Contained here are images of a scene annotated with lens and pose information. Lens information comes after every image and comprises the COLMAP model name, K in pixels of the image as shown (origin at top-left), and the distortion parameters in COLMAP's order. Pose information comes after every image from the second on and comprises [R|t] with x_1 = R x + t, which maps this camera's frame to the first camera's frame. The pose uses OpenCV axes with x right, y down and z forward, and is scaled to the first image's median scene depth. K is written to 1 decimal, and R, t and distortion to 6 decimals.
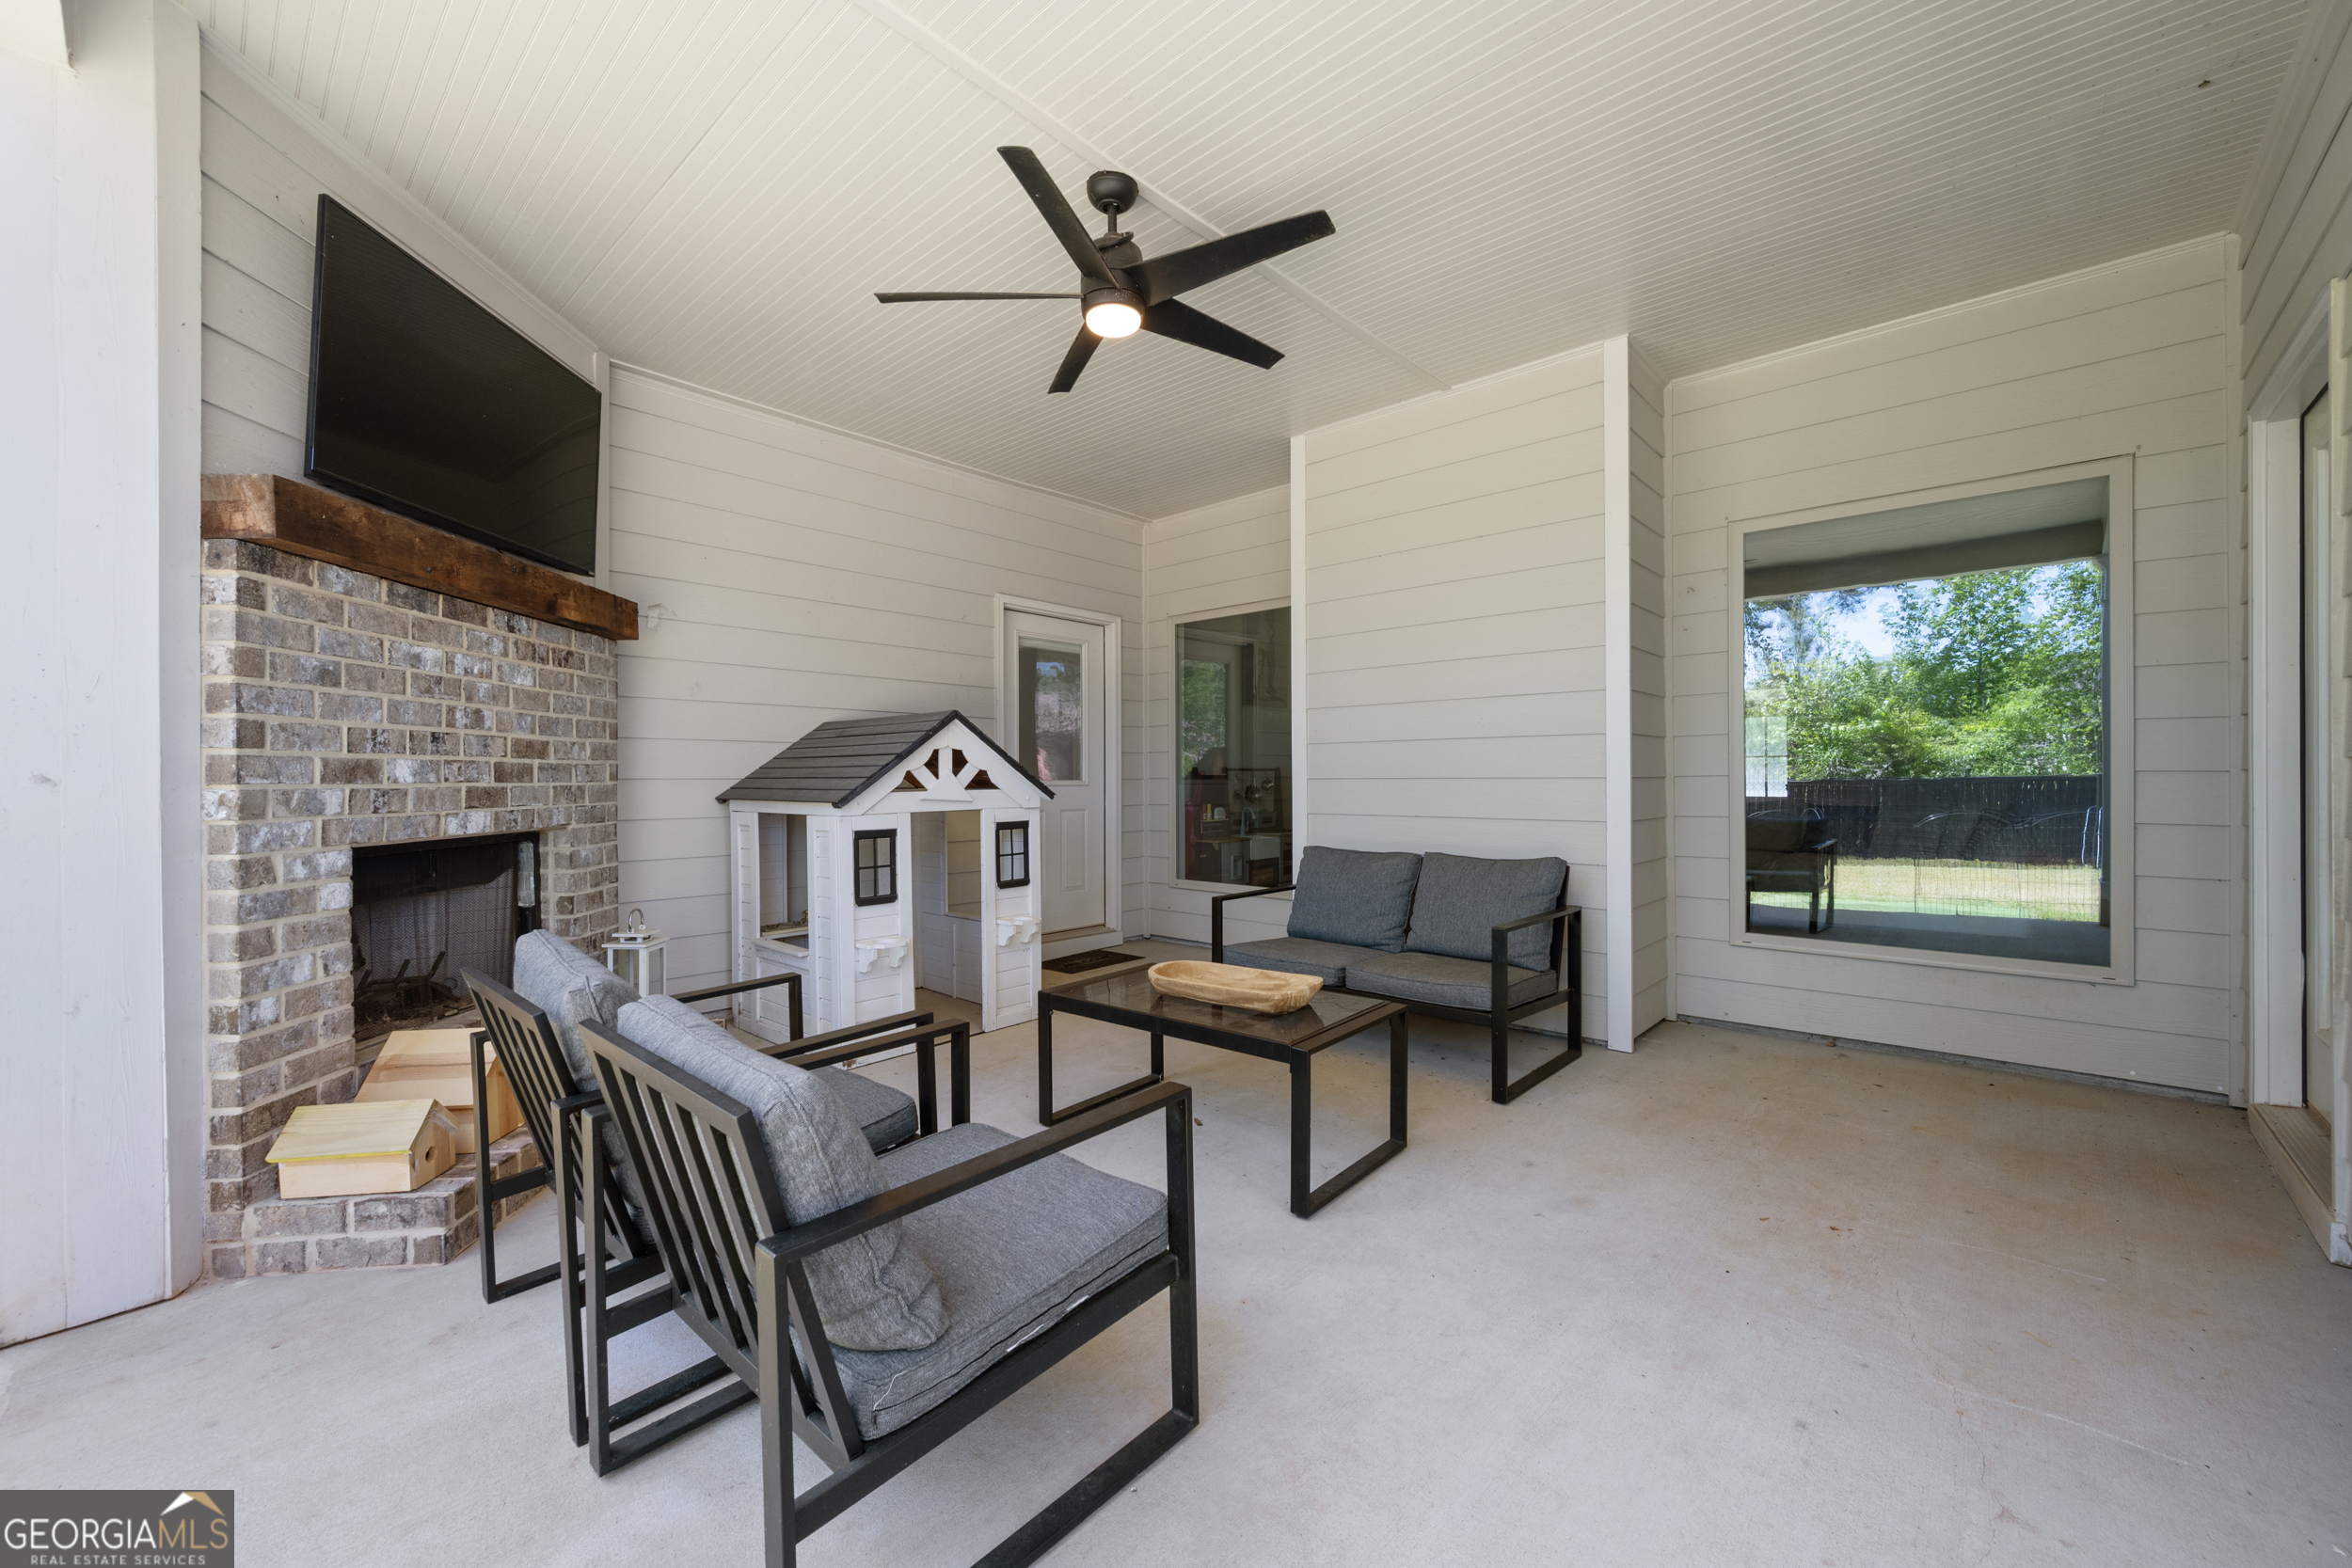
lens RADIAL K [[921.6, 0, 1177.2], [0, 921.6, 778.7], [0, 0, 1]] dist [0.001008, 0.000104]
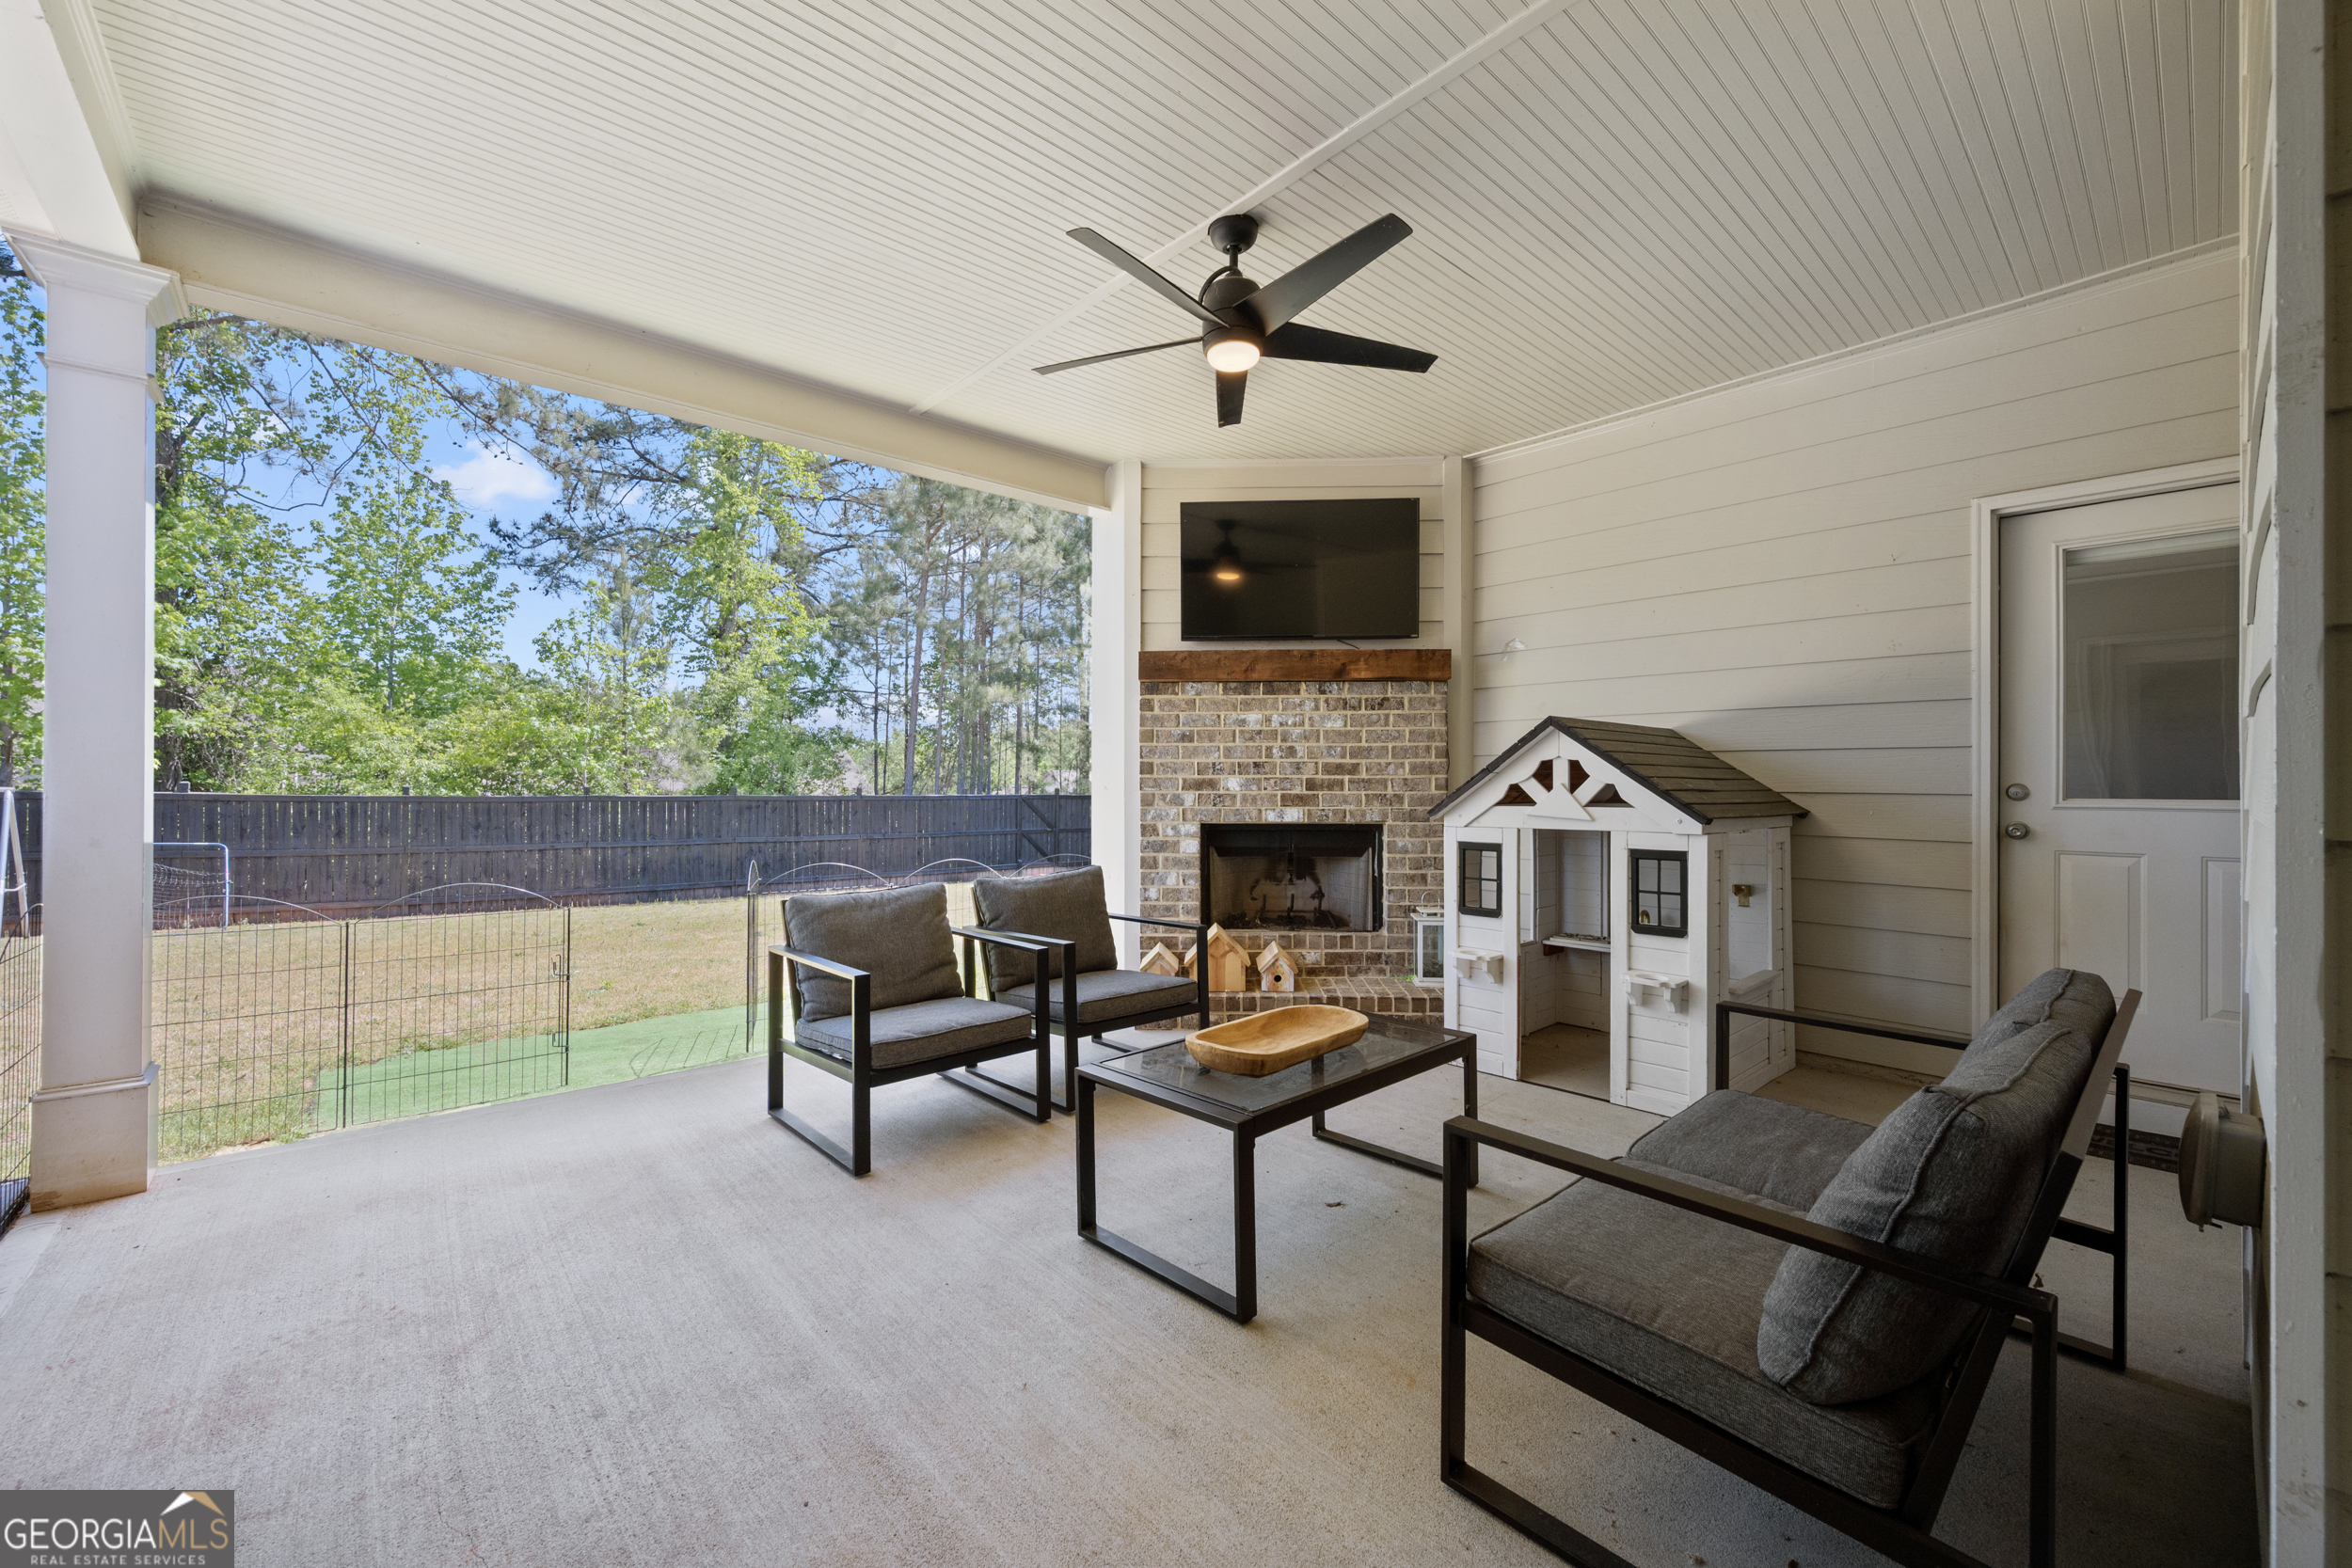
lens RADIAL K [[921.6, 0, 1177.6], [0, 921.6, 785.5], [0, 0, 1]] dist [0.001008, 0.000104]
pose [[-0.099310, 0.007310, -0.995030, 0.886788], [-0.002113, 0.999969, 0.007557, -0.017172], [0.995054, 0.002853, -0.099291, 0.953334]]
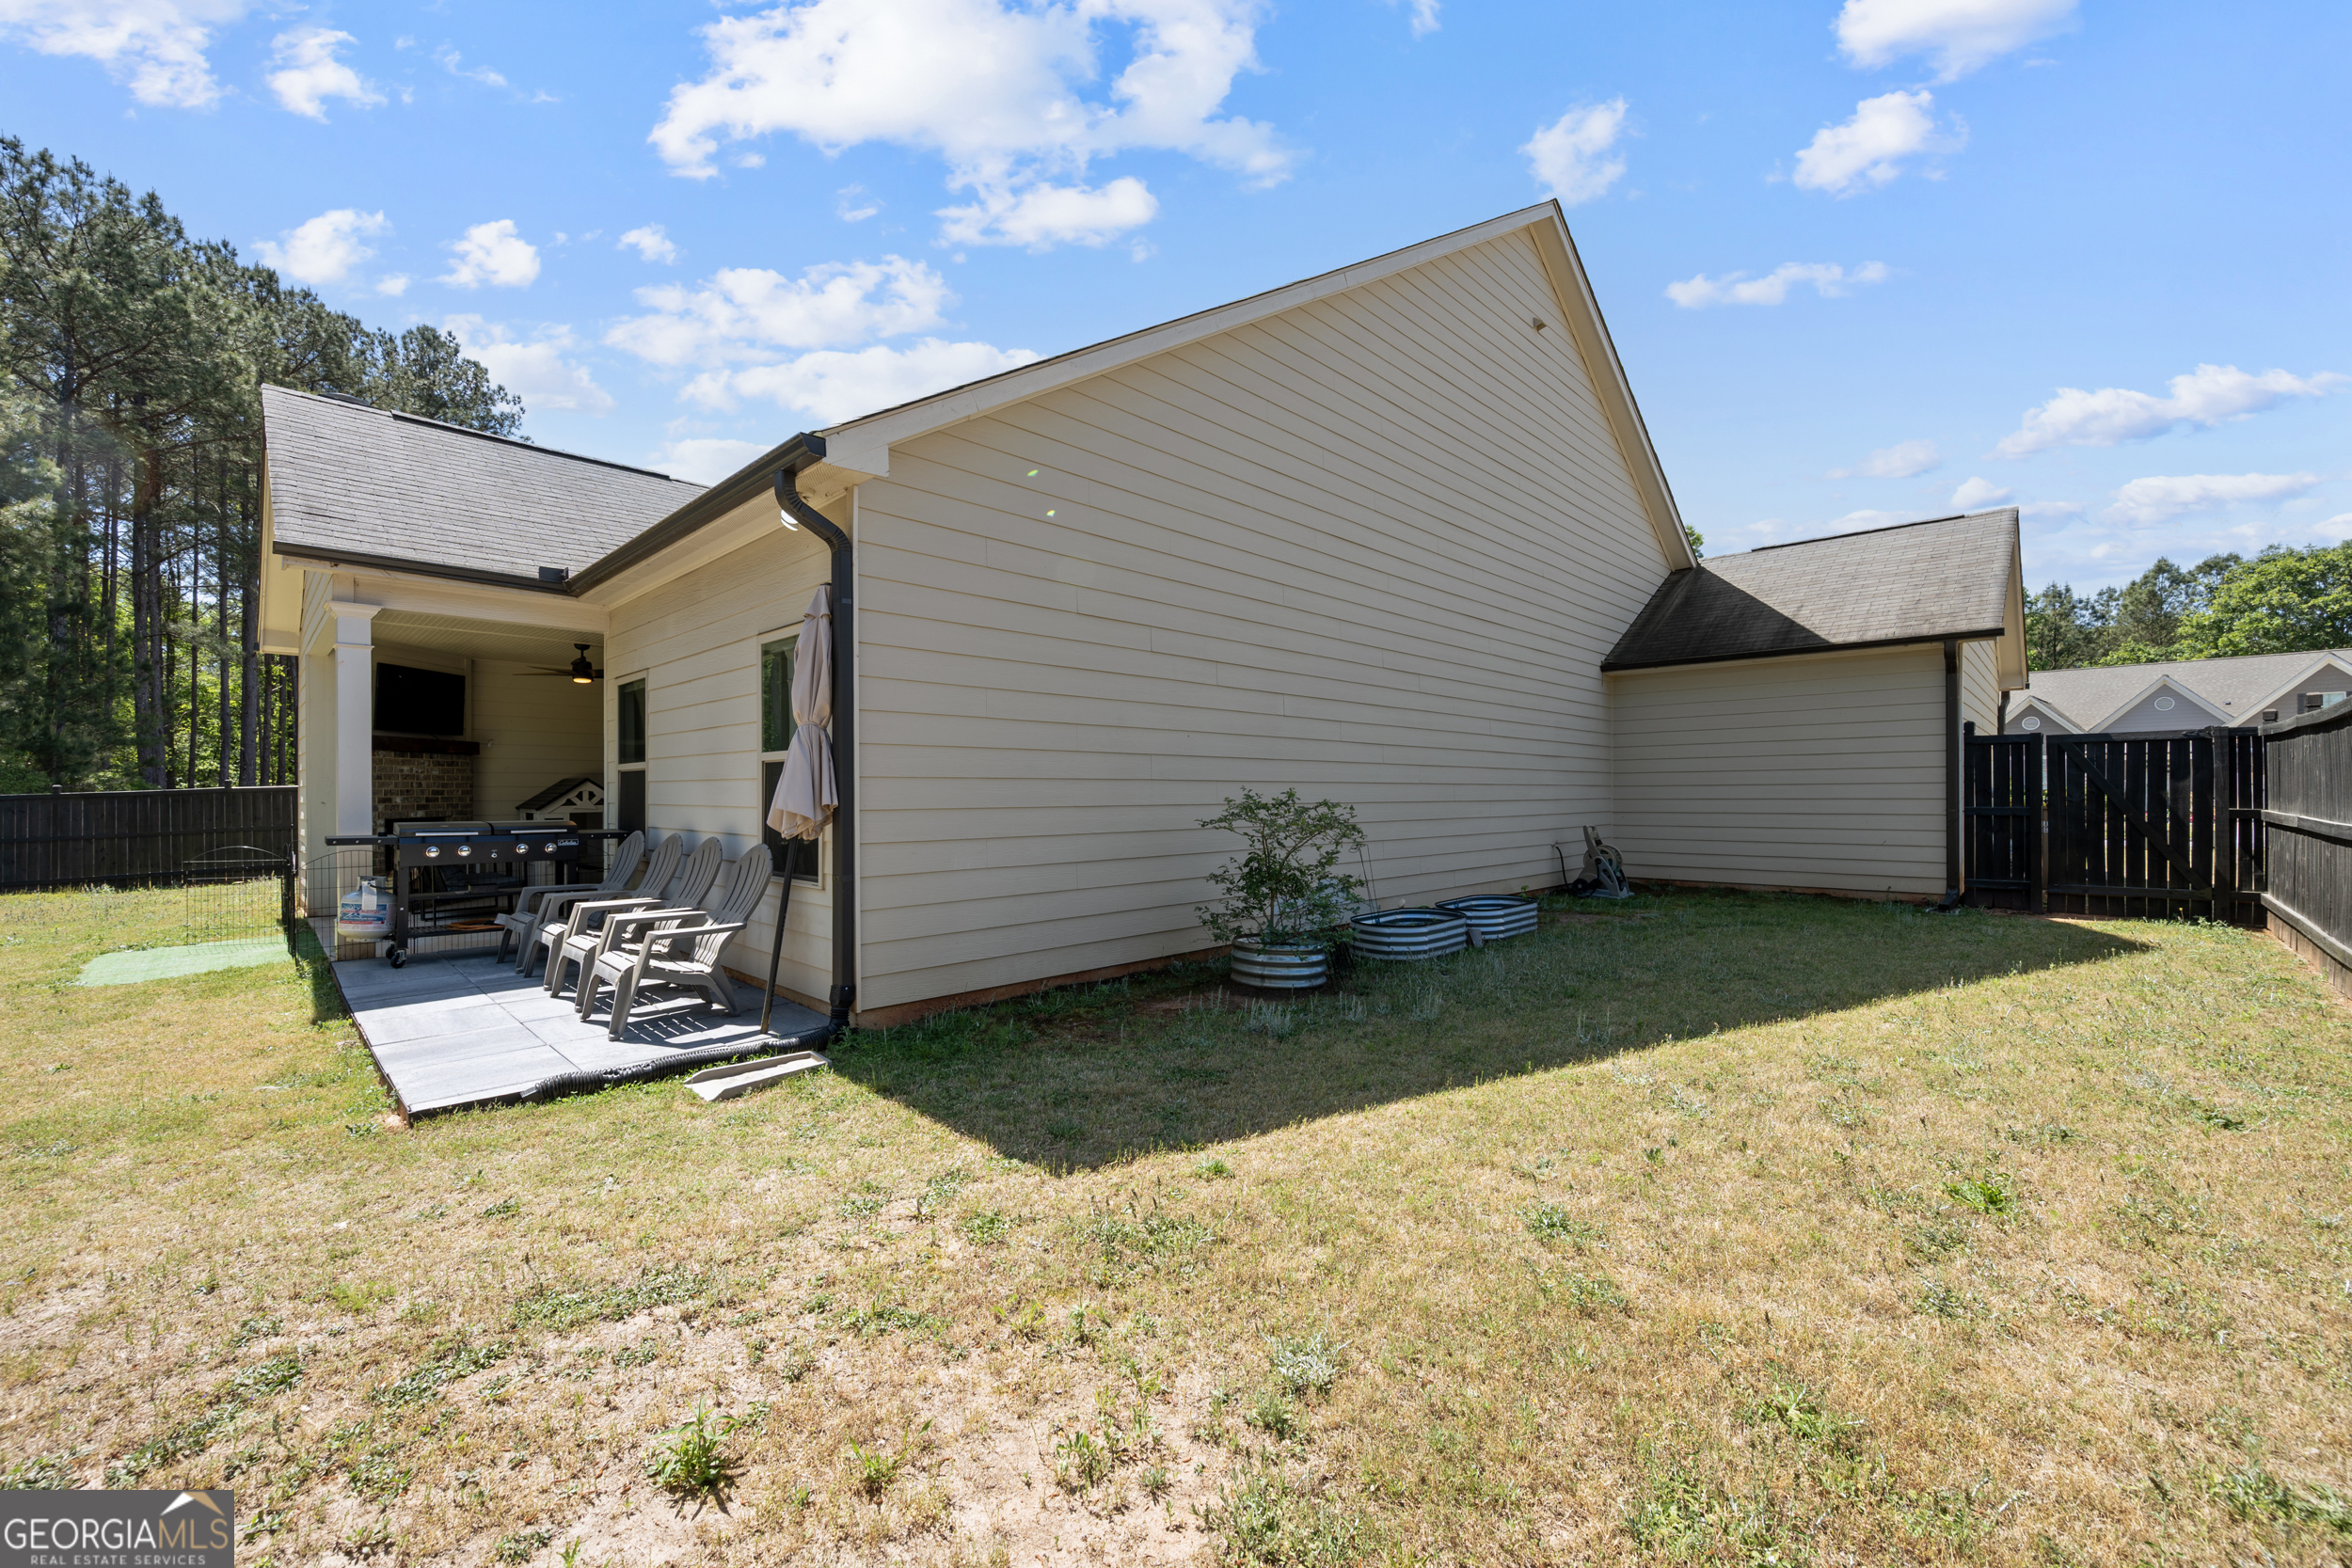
lens RADIAL K [[921.6, 0, 1178.2], [0, 921.6, 792.9], [0, 0, 1]] dist [0.001008, 0.000104]
pose [[0.999428, 0.004369, -0.033524, 2.270959], [-0.004344, 0.999990, 0.000827, -0.048795], [0.033527, -0.000681, 0.999438, -2.444362]]
